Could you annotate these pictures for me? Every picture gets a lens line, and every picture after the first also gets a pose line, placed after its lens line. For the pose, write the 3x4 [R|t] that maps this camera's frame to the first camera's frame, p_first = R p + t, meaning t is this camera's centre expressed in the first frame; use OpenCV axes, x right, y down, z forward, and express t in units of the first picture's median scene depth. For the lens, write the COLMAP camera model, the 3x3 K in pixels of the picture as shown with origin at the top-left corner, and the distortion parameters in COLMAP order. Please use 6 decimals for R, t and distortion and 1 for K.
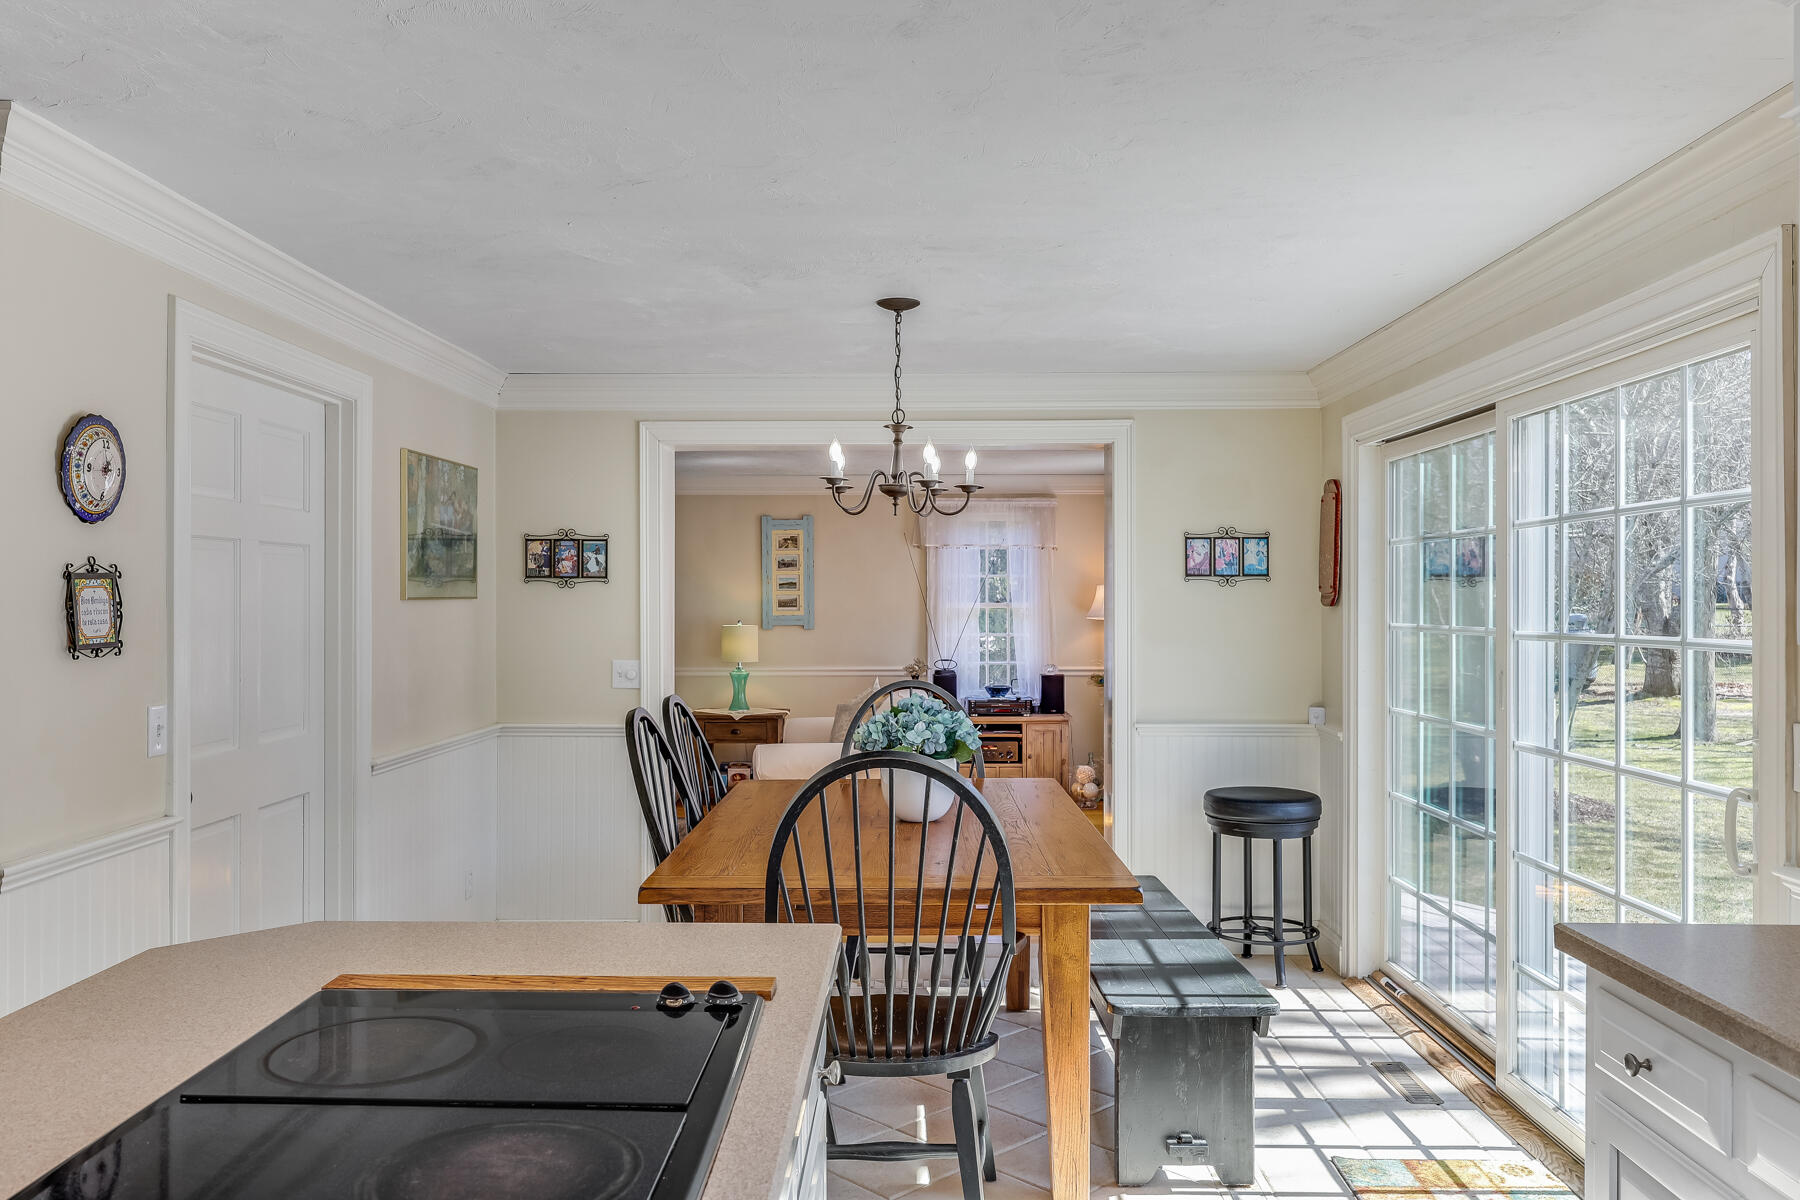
lens RADIAL K [[1348.5, 0, 900.6], [0, 1348.5, 594.8], [0, 0, 1]] dist [0.002750, -0.006941]
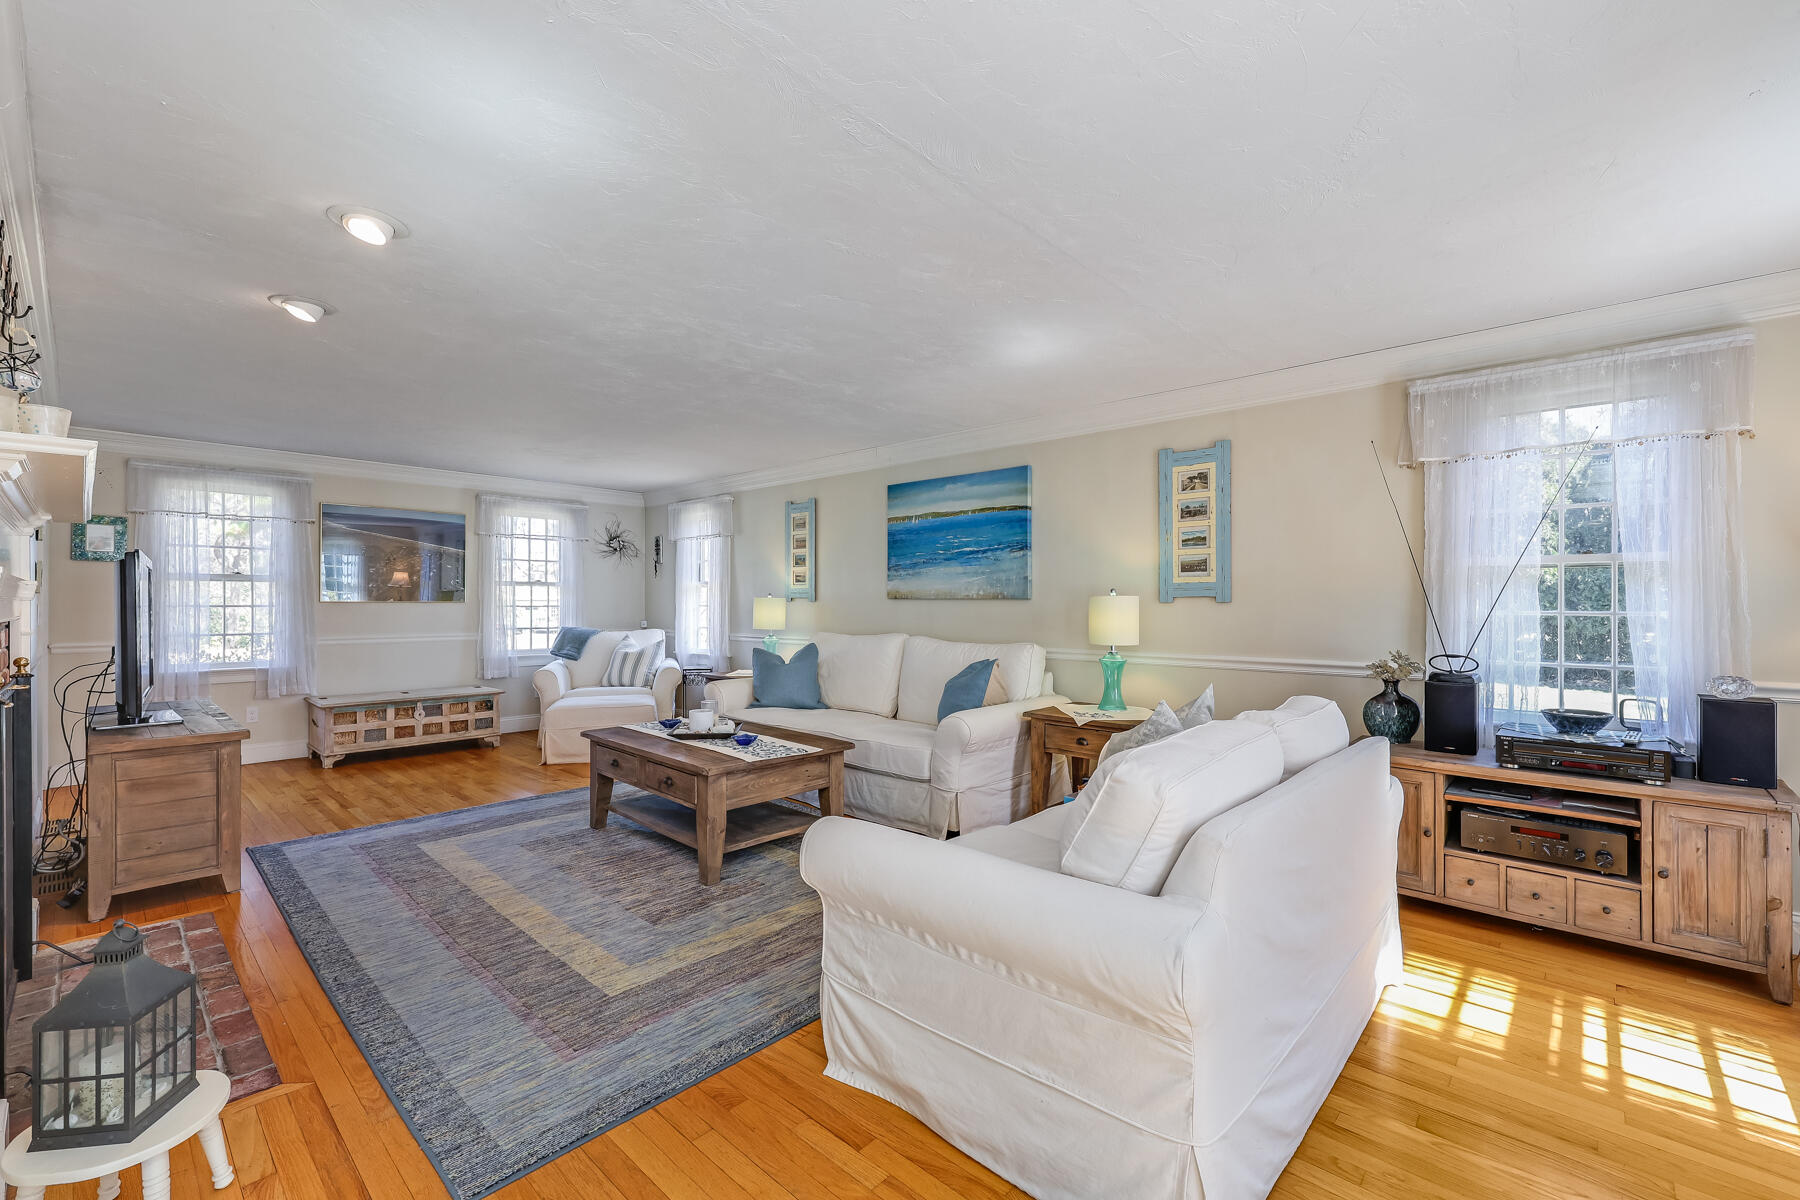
lens RADIAL K [[744.6, 0, 908.0], [0, 744.6, 606.2], [0, 0, 1]] dist [0.003311, -0.000476]
pose [[0.752432, 0.007689, -0.658625, 0.113631], [-0.000266, 0.999935, 0.011369, 0.041259], [0.658670, -0.008379, 0.752385, 1.048589]]
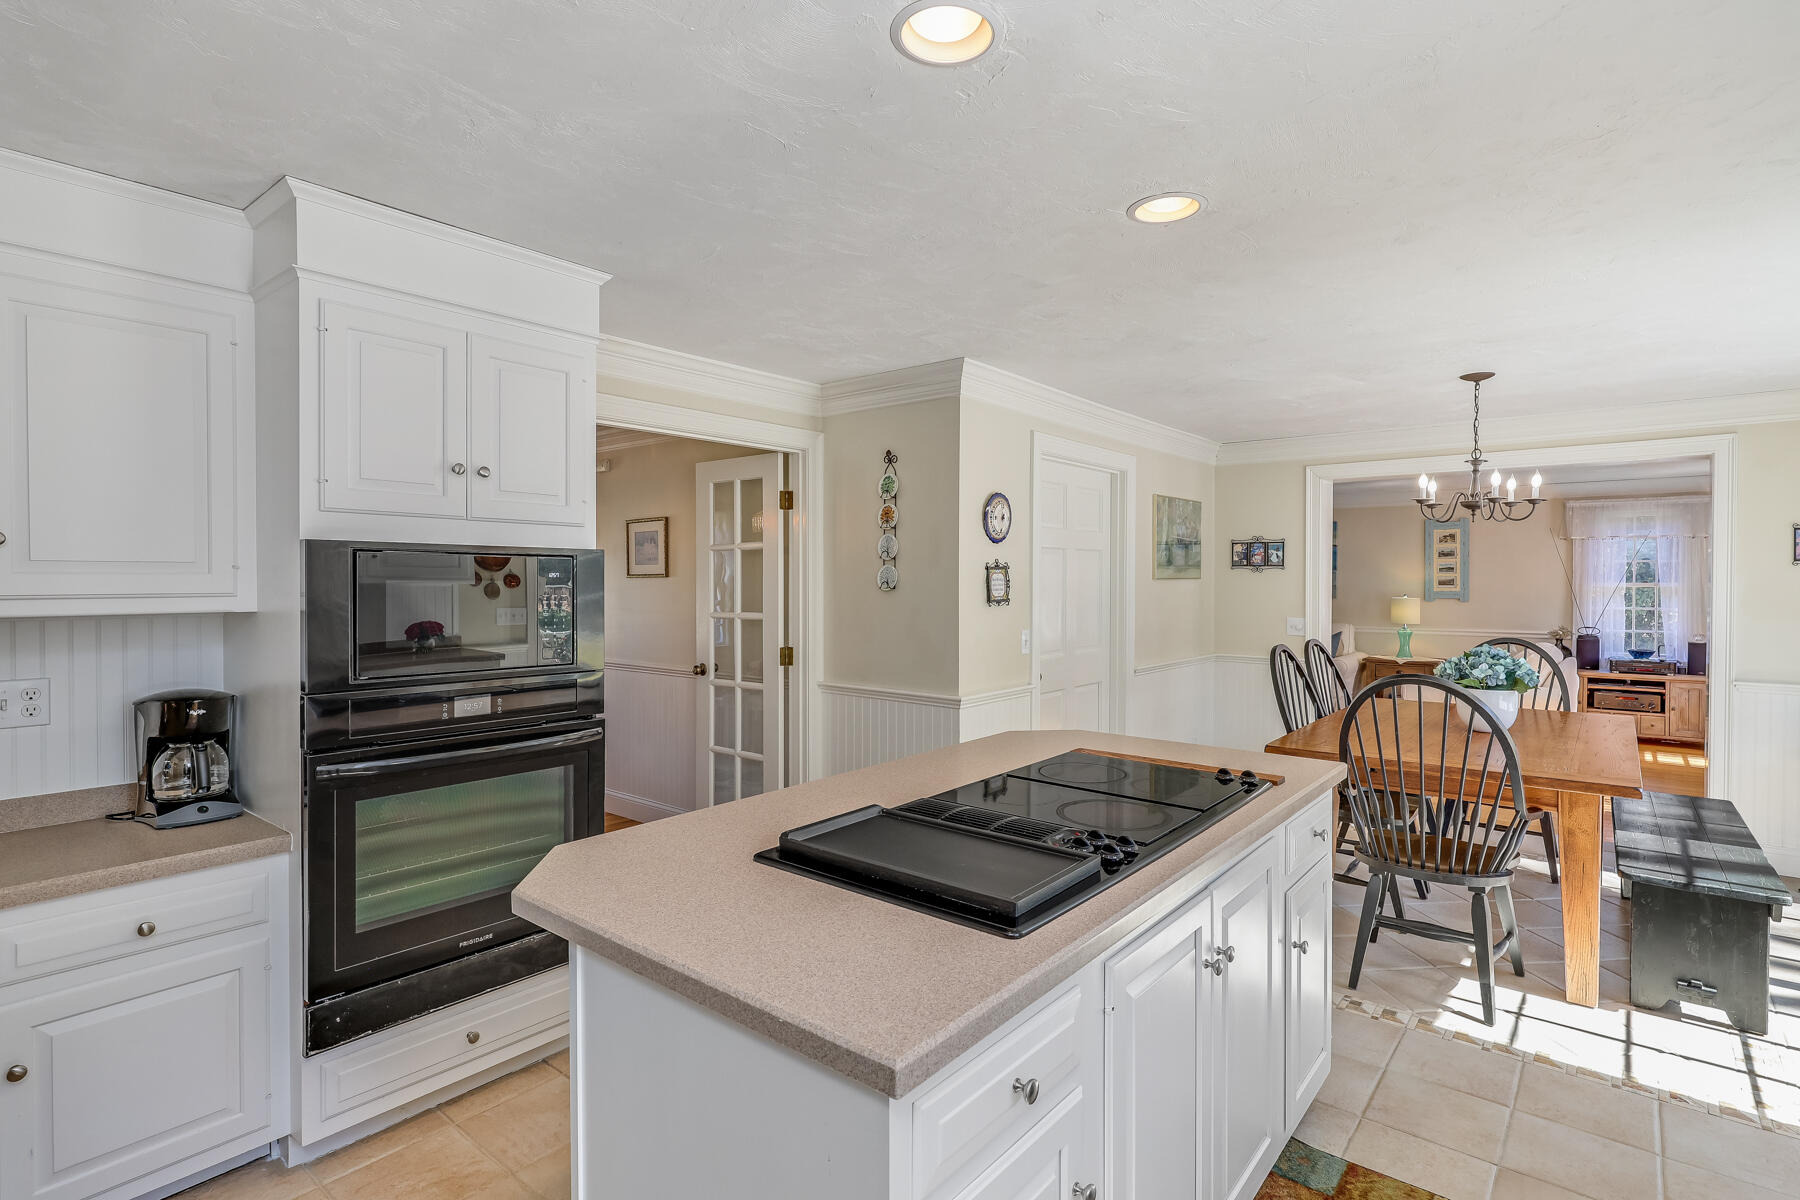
lens RADIAL K [[884.6, 0, 895.6], [0, 884.6, 592.0], [0, 0, 1]] dist [-0.001679, -0.000730]
pose [[0.776654, 0.010915, -0.629832, 0.084993], [0.000458, 0.999840, 0.017892, -0.000508], [0.629927, -0.014184, 0.776525, -0.102707]]
